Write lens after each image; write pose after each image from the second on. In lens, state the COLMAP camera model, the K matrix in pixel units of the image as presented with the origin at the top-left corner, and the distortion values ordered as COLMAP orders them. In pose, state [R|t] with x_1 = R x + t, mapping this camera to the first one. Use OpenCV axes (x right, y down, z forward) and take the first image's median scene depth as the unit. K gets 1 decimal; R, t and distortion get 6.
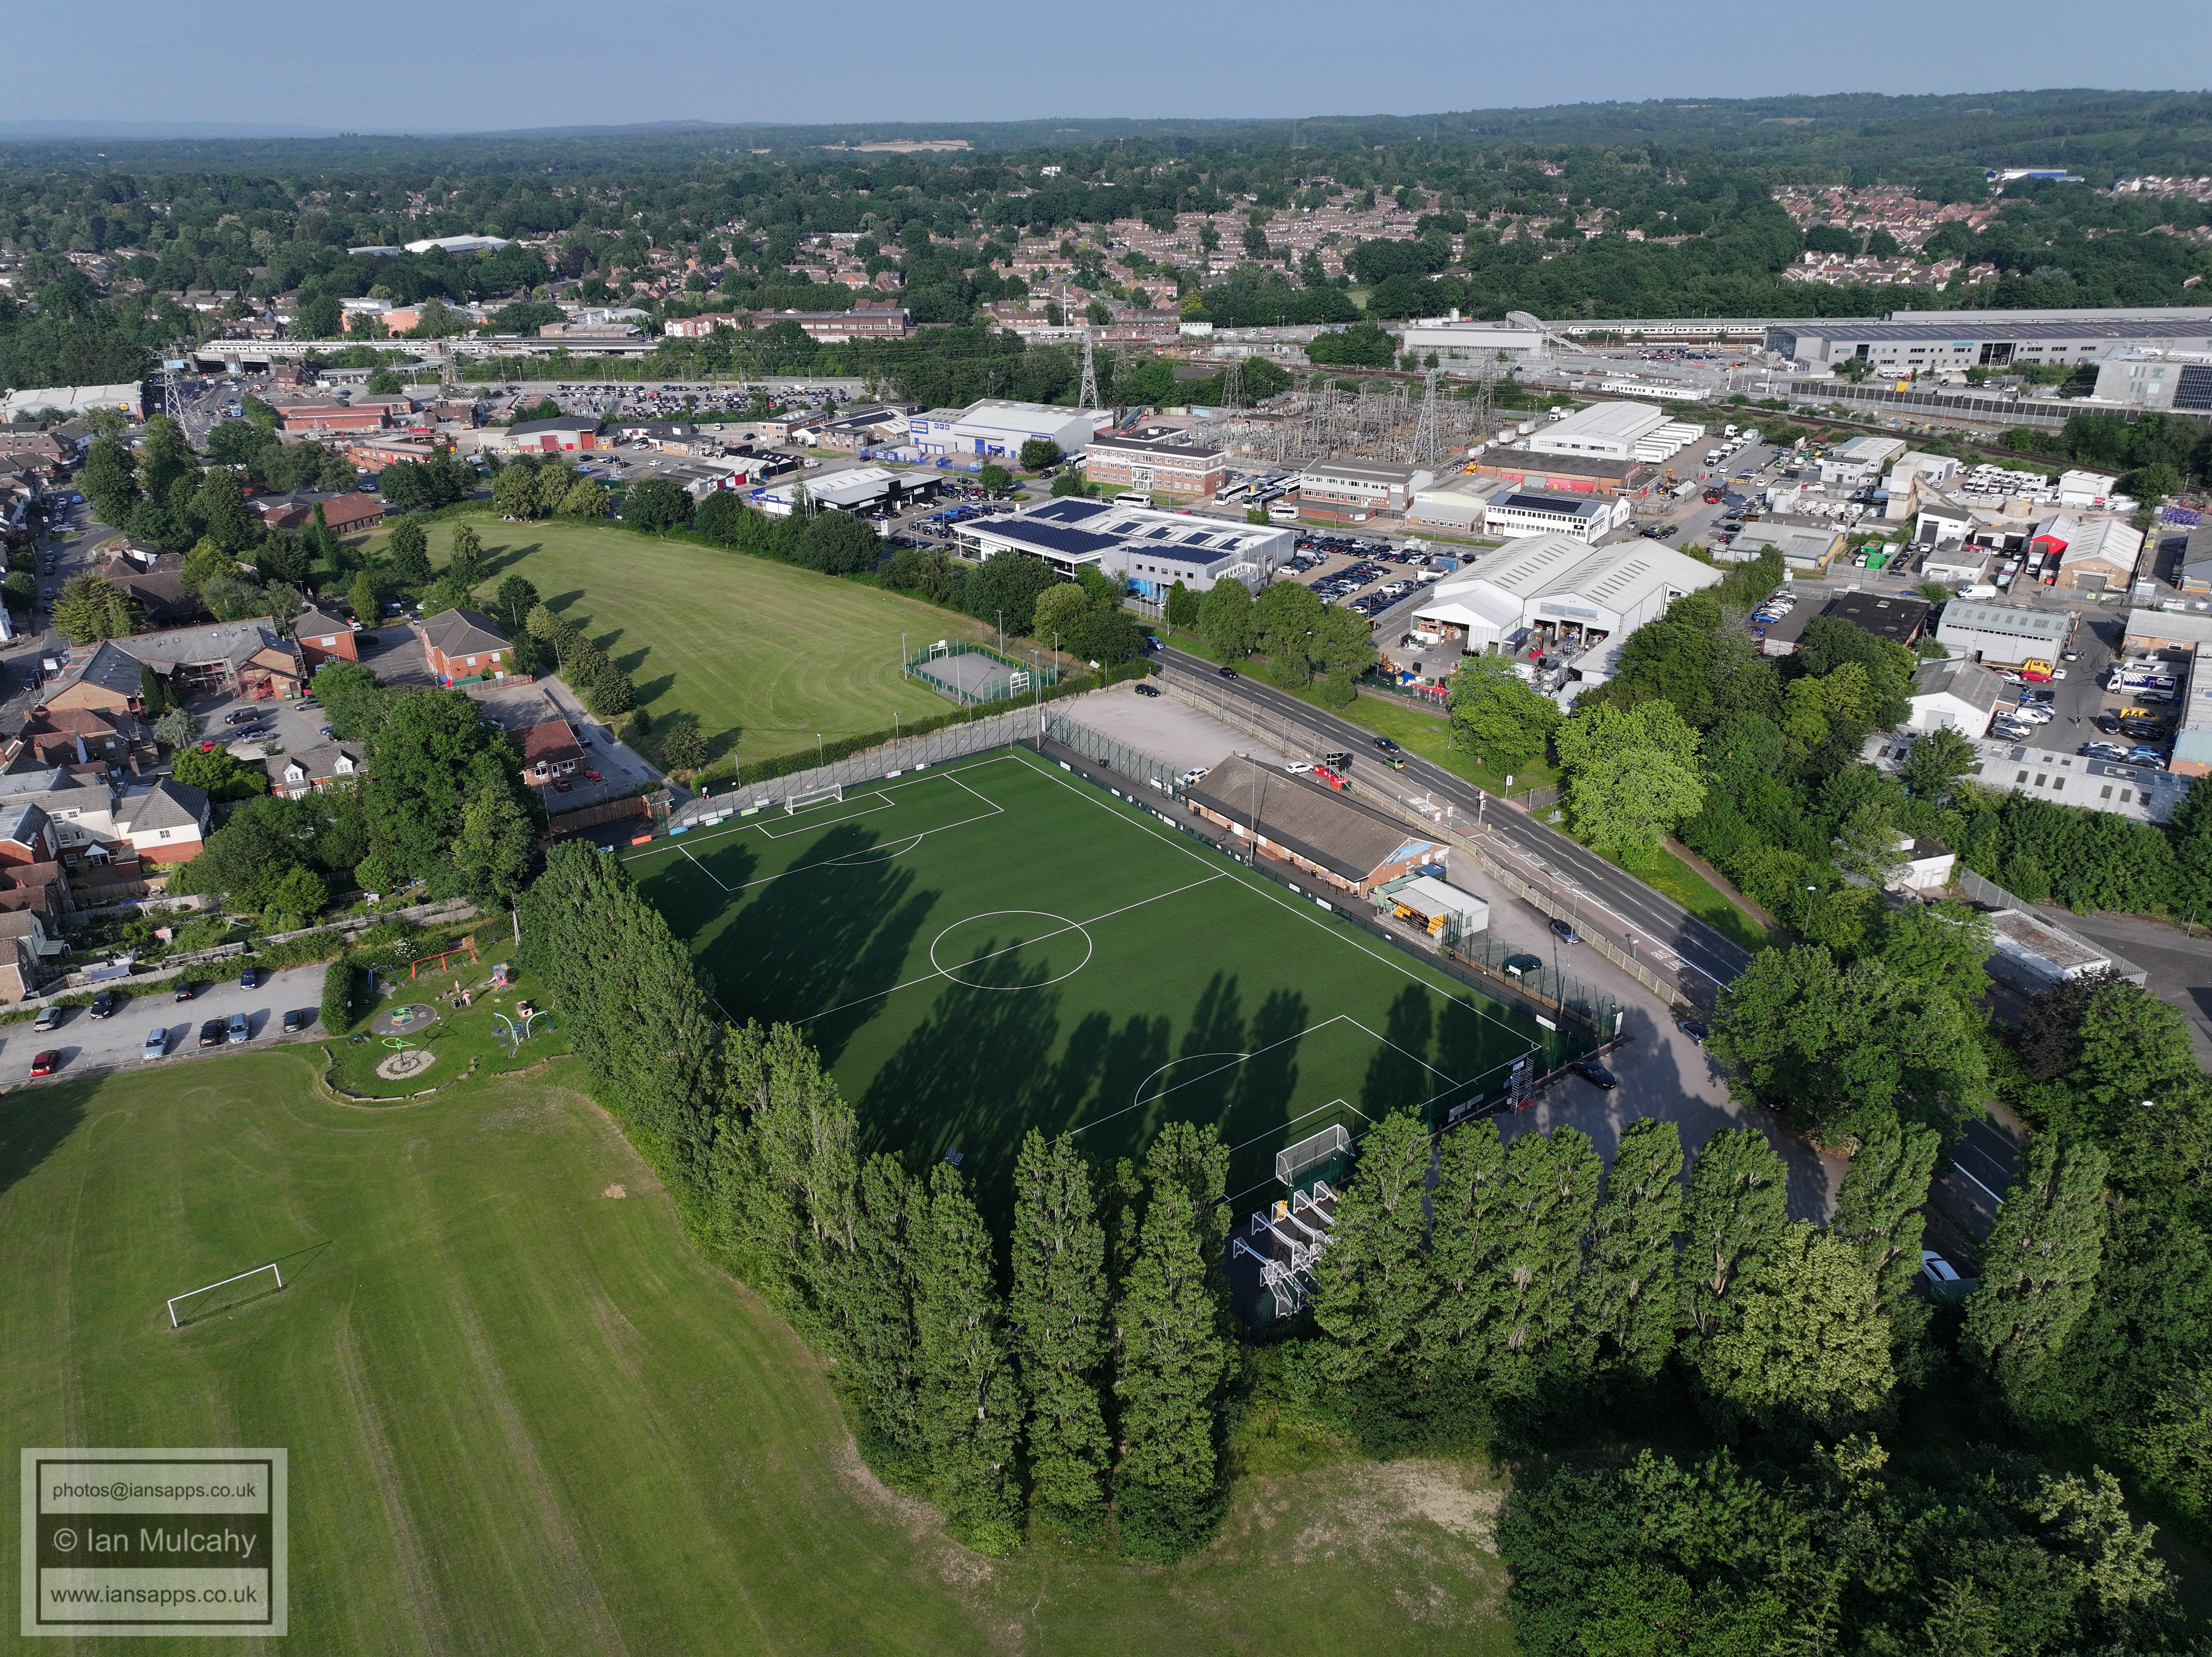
lens RADIAL K [[1560.3, 0, 1105.1], [0, 1560.3, 835.0], [0, 0, 1]] dist [-0.003949, 0.019476]
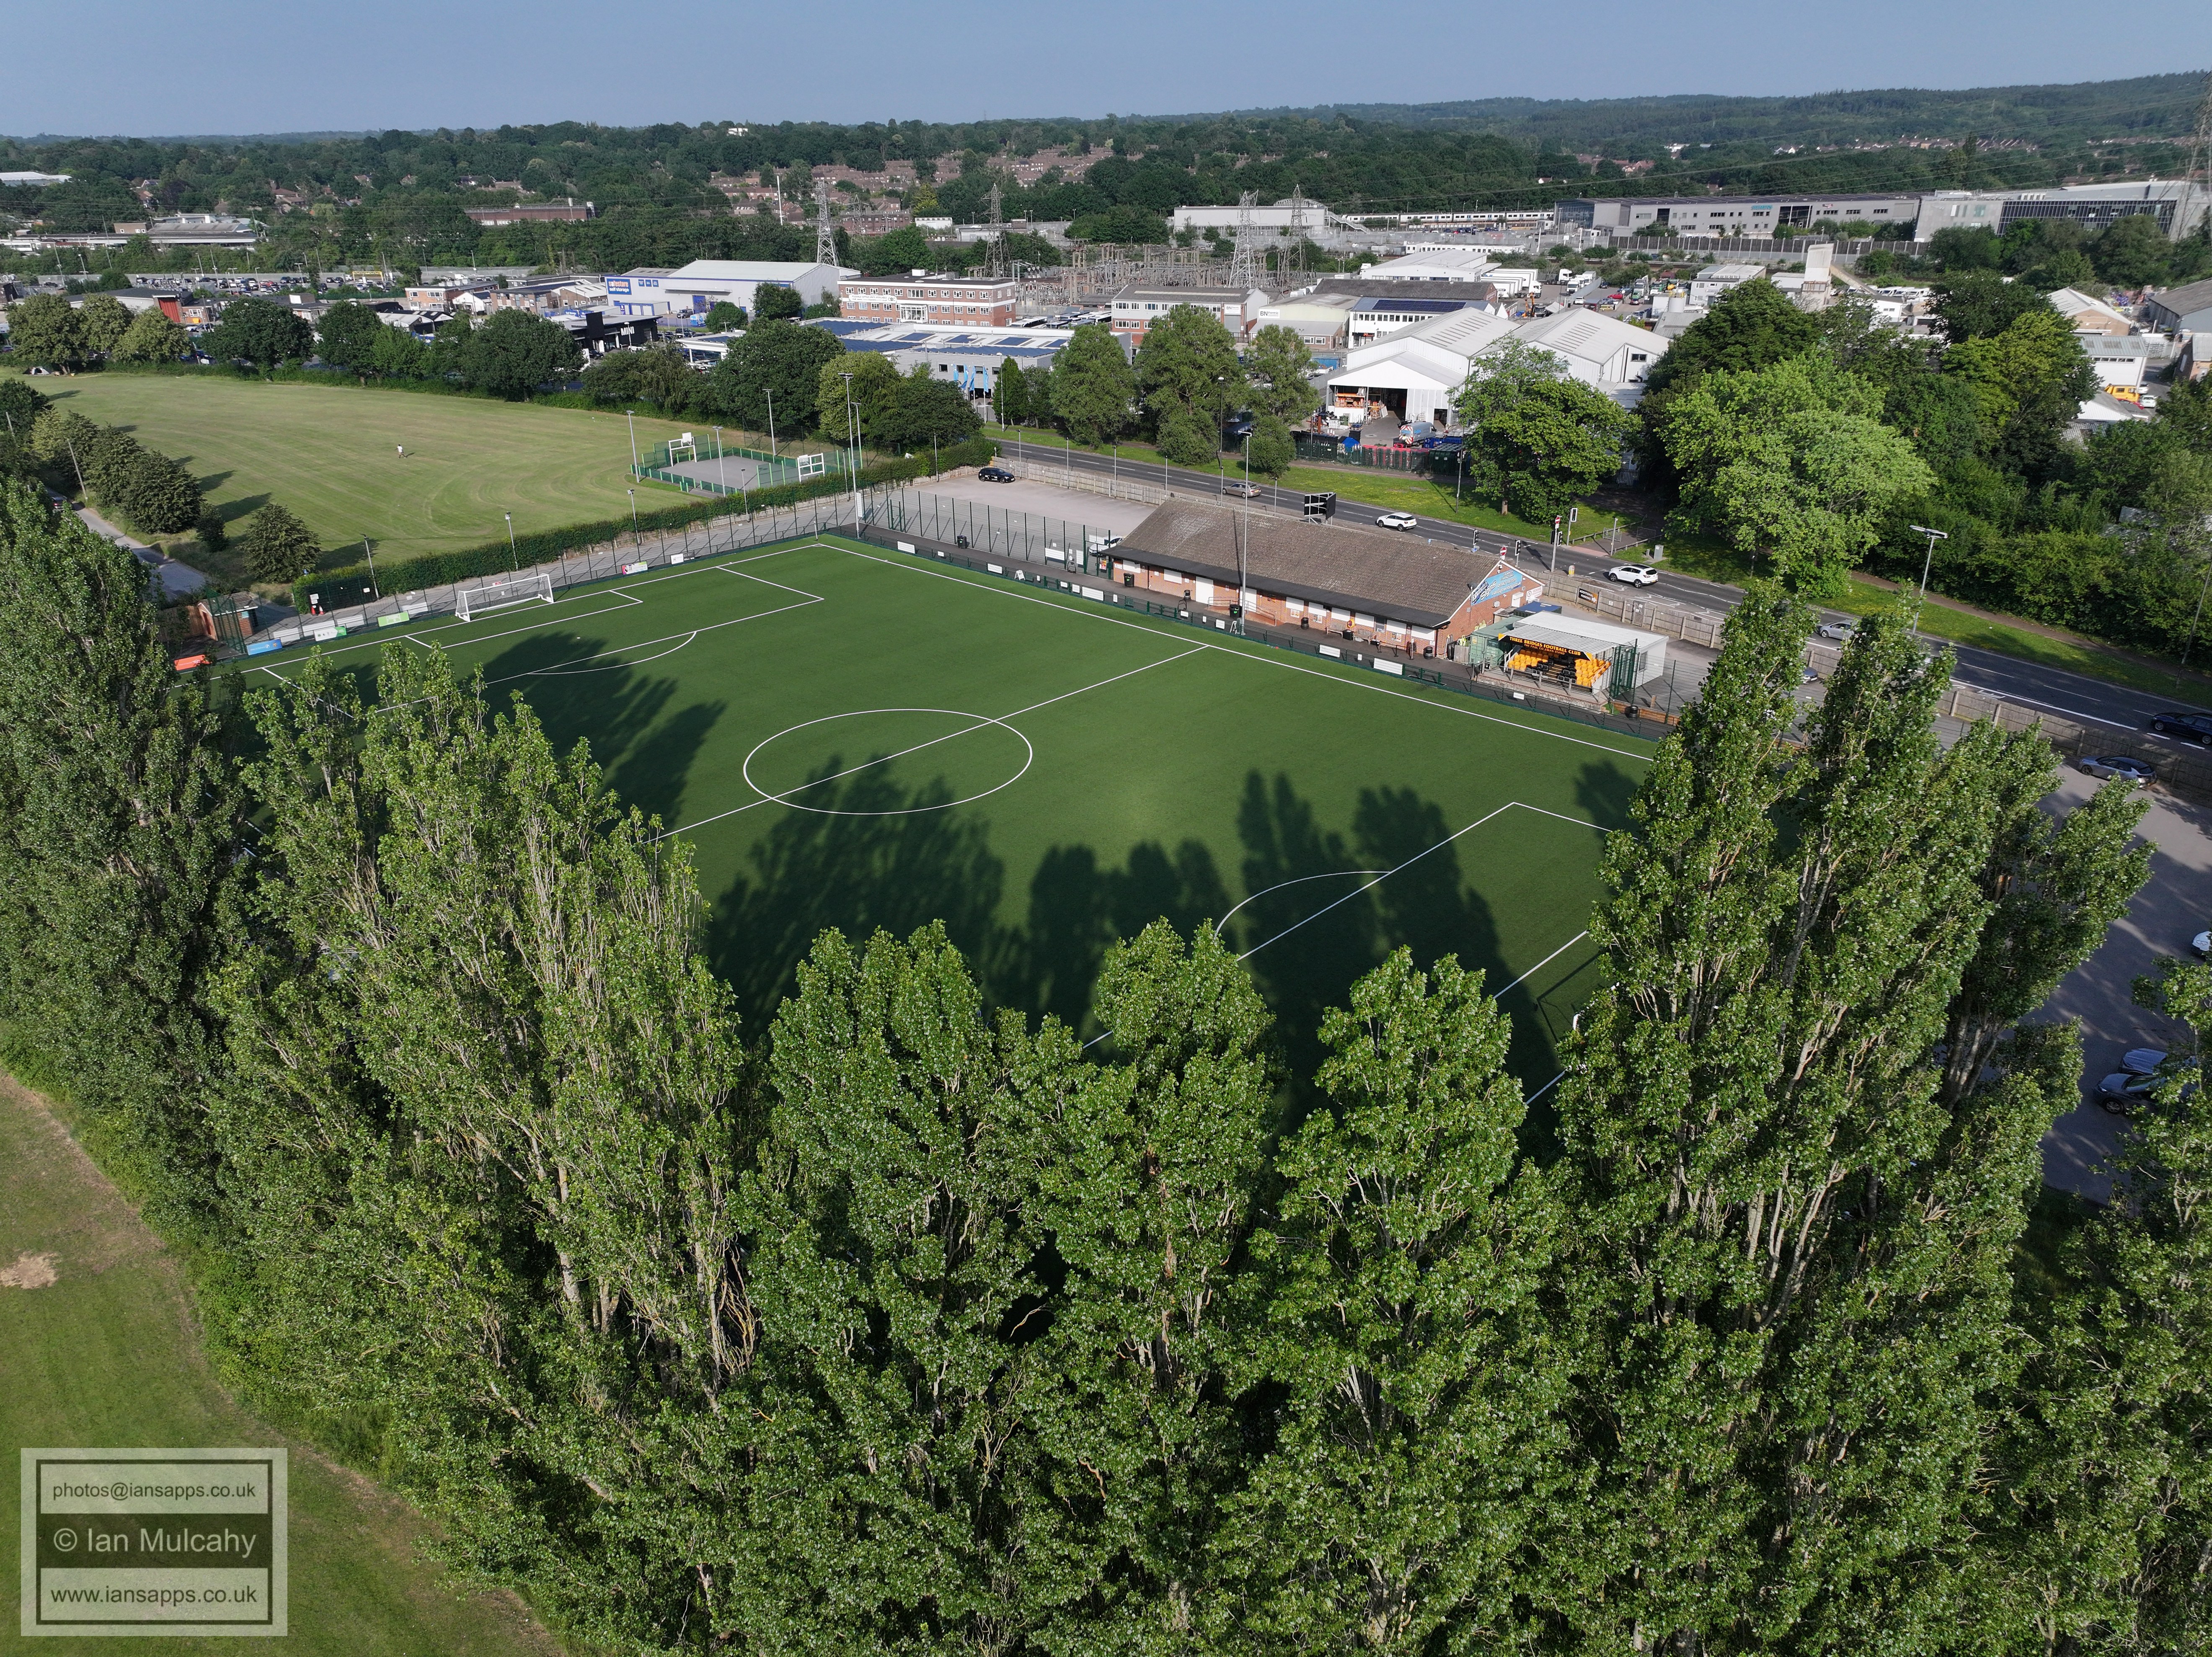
lens RADIAL K [[1560.3, 0, 1109.7], [0, 1560.3, 822.4], [0, 0, 1]] dist [-0.003949, 0.019476]
pose [[0.981607, -0.073018, 0.176399, -0.057145], [0.076776, 0.996942, -0.014565, 0.076125], [-0.174796, 0.027840, 0.984211, 0.299700]]
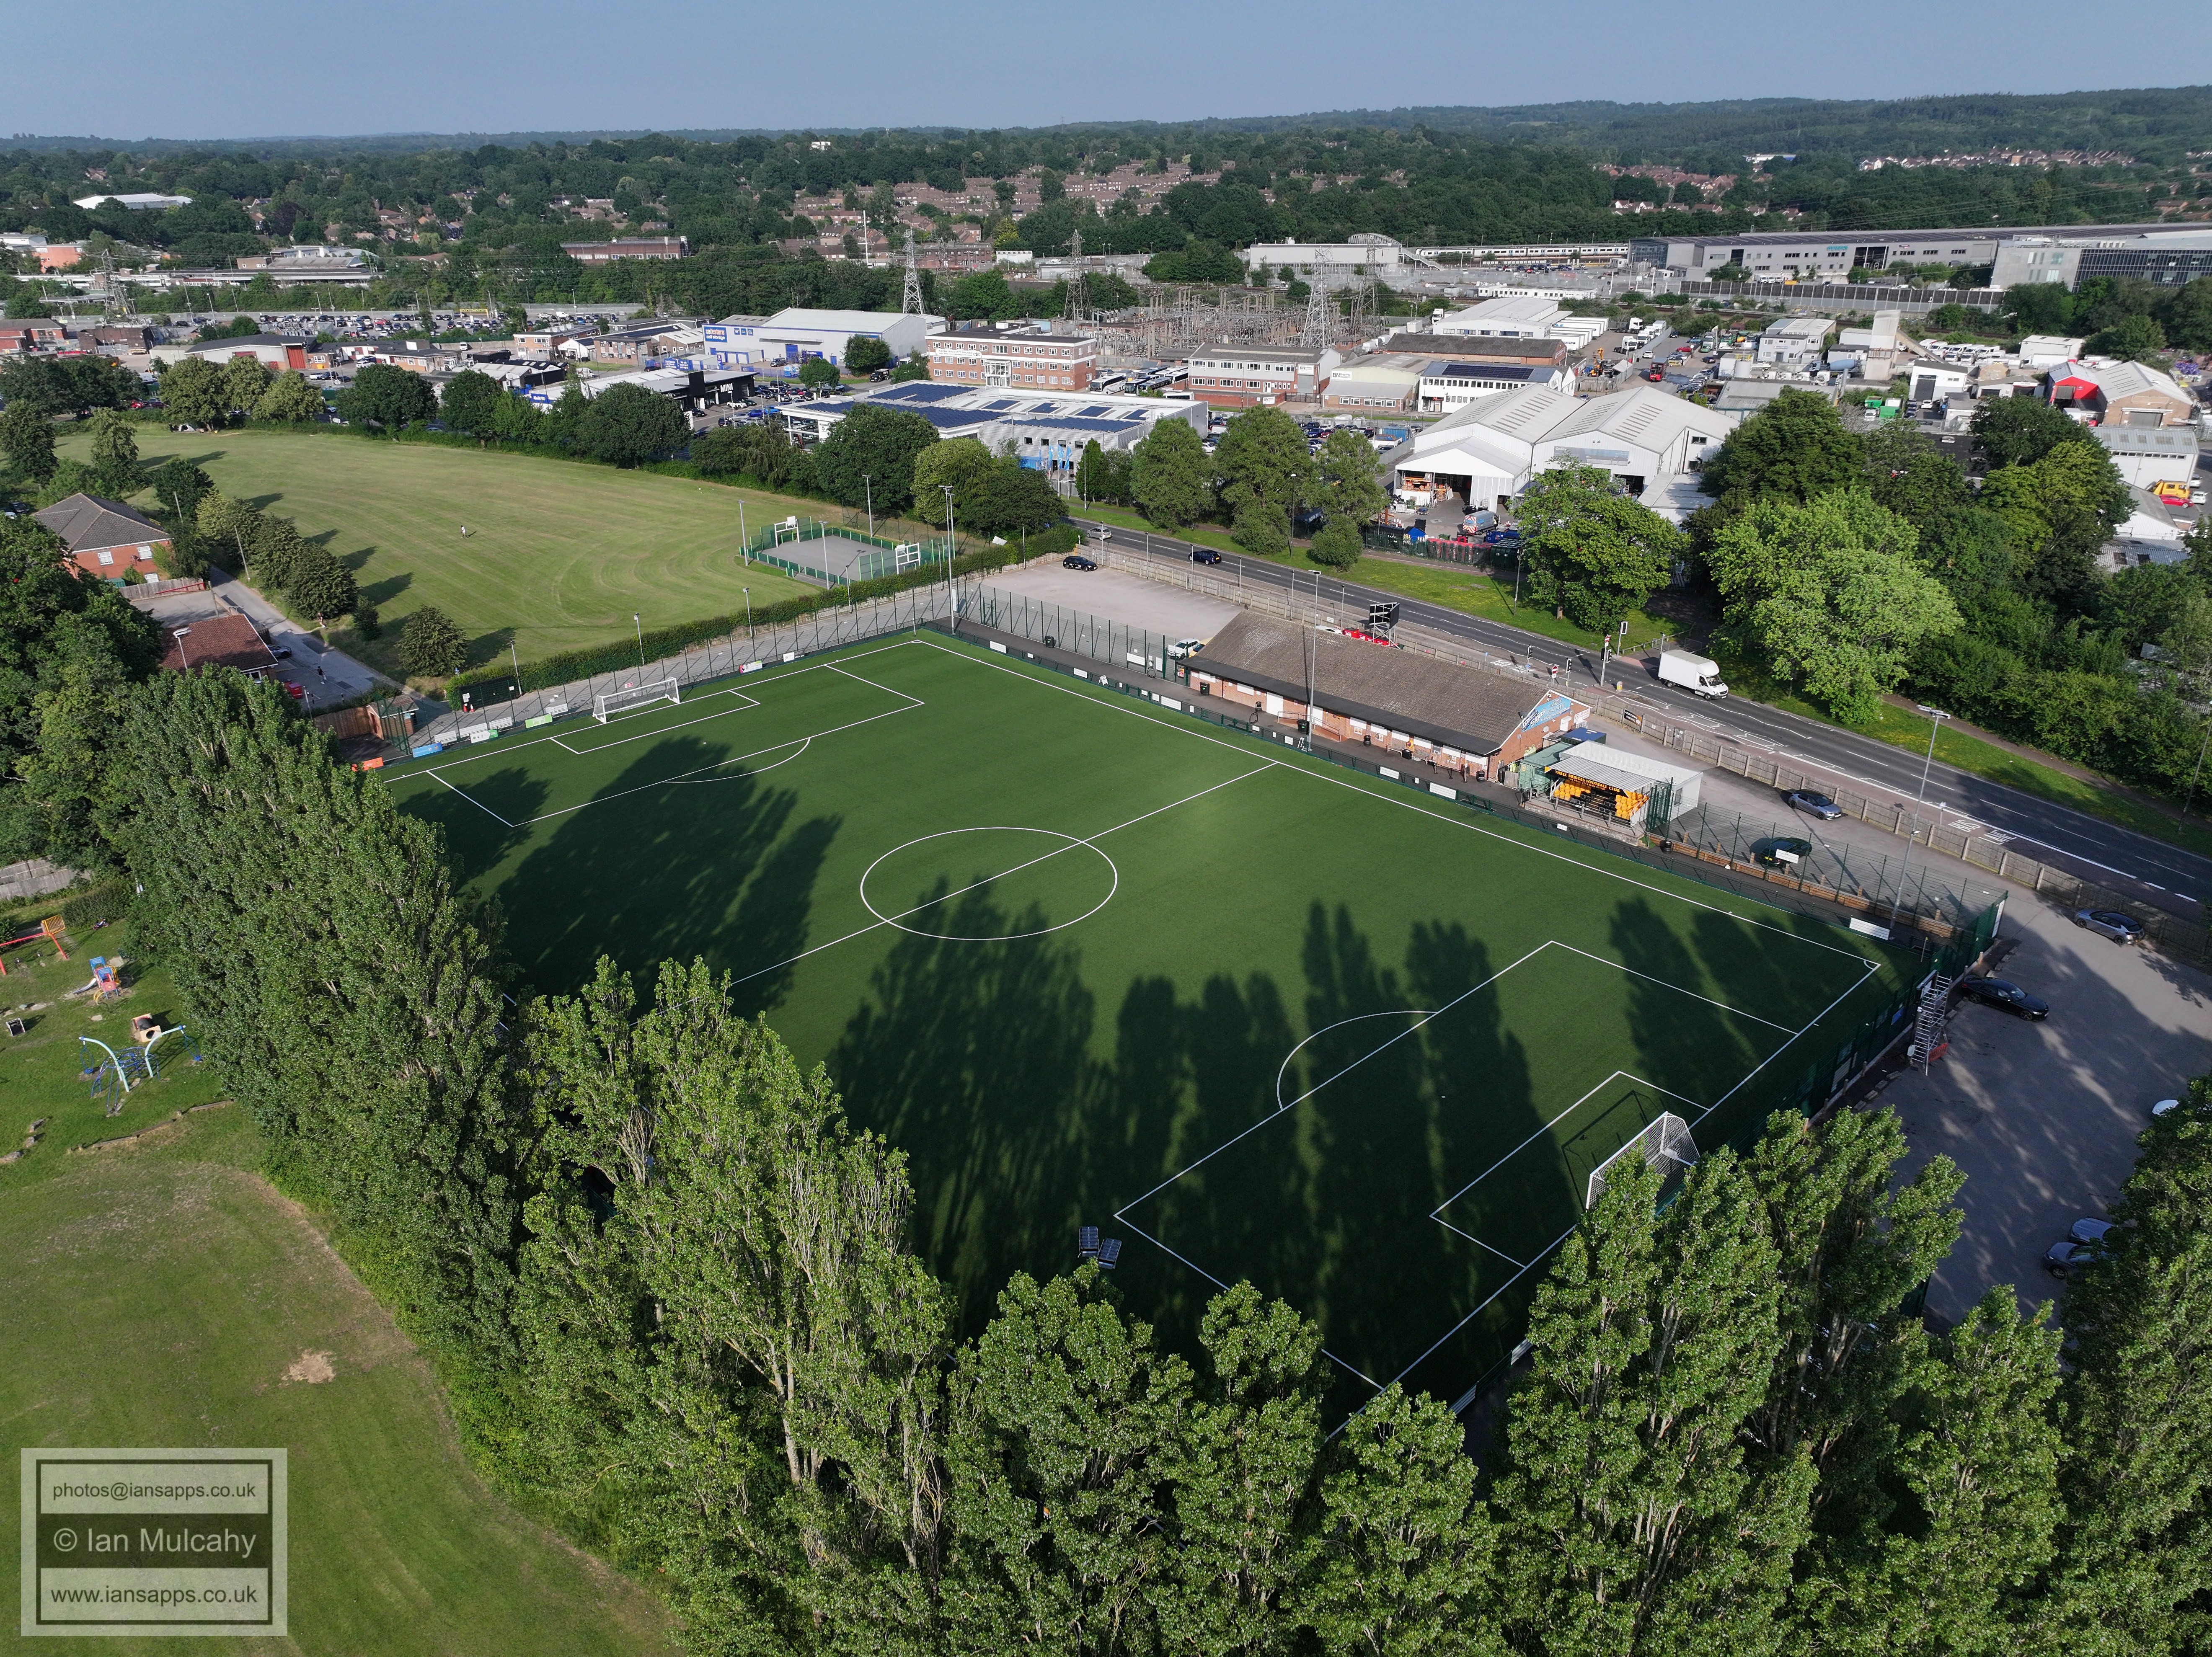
lens RADIAL K [[1560.3, 0, 1109.1], [0, 1560.3, 822.8], [0, 0, 1]] dist [-0.003949, 0.019476]
pose [[0.989197, -0.055495, 0.135685, -0.066412], [0.058117, 0.998190, -0.015436, 0.043107], [-0.134583, 0.023155, 0.990632, 0.256701]]
